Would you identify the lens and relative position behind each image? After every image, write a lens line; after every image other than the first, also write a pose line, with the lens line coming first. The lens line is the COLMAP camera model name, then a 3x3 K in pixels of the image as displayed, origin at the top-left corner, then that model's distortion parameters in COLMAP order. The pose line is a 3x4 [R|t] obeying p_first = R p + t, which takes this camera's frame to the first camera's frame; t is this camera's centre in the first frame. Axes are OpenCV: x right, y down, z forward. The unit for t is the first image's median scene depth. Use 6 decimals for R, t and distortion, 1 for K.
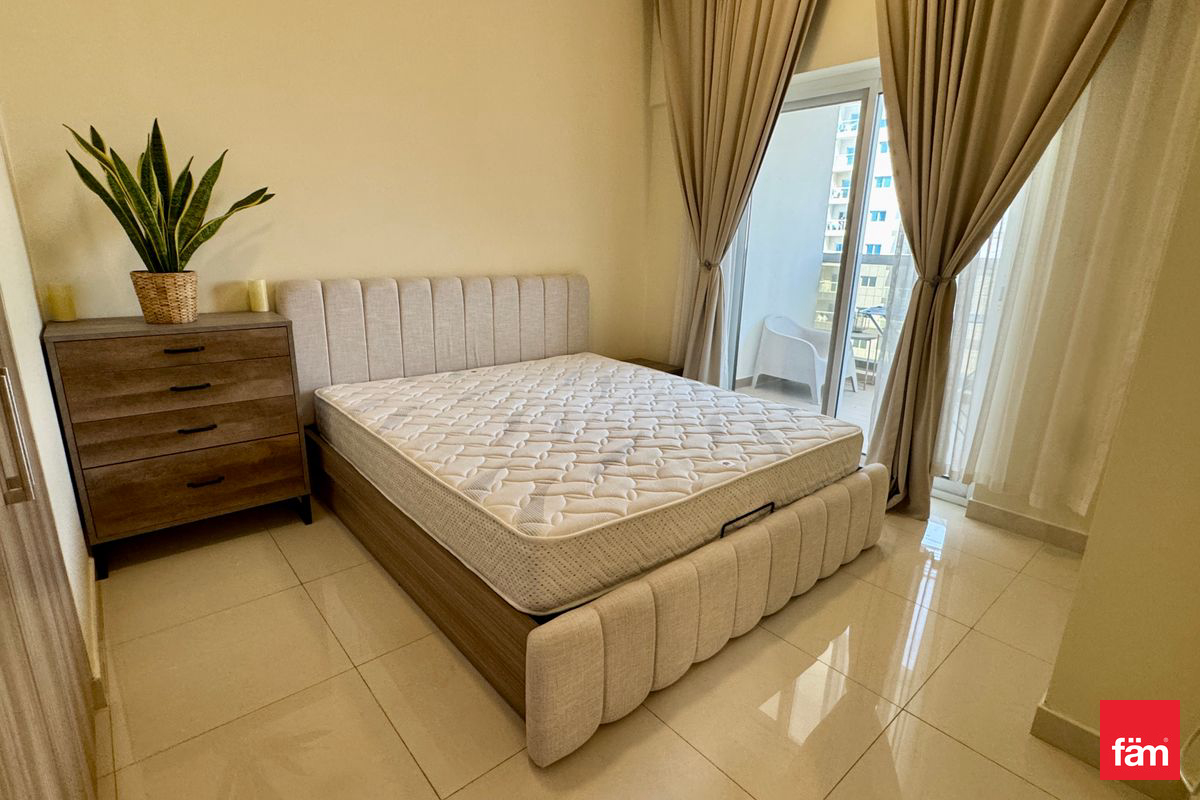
lens RADIAL K [[575.5, 0, 596.8], [0, 575.5, 399.2], [0, 0, 1]] dist [-0.003573, -0.000112]
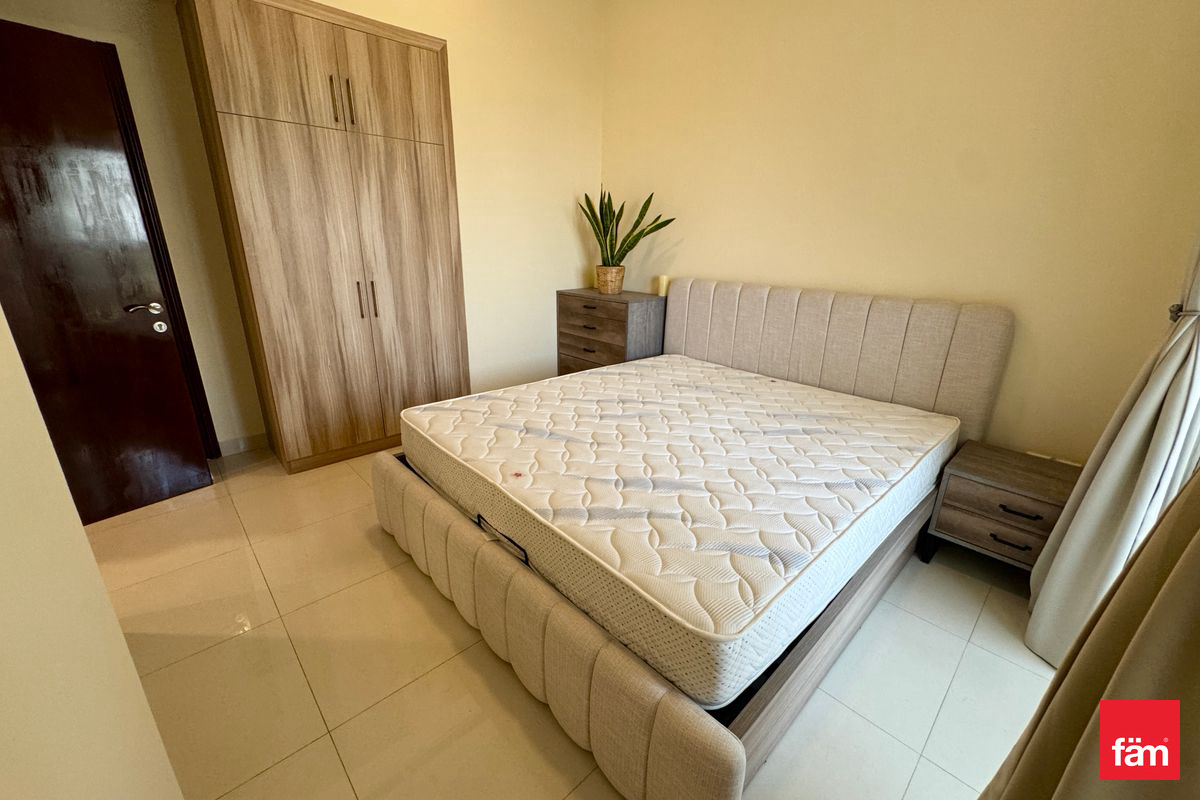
lens RADIAL K [[479.8, 0, 595.9], [0, 479.8, 397.1], [0, 0, 1]] dist [-0.006200, 0.000094]
pose [[0.032178, 0.287419, -0.957264, 0.845444], [-0.278667, 0.922361, 0.267572, -0.229950], [0.959849, 0.258148, 0.109774, 0.878644]]
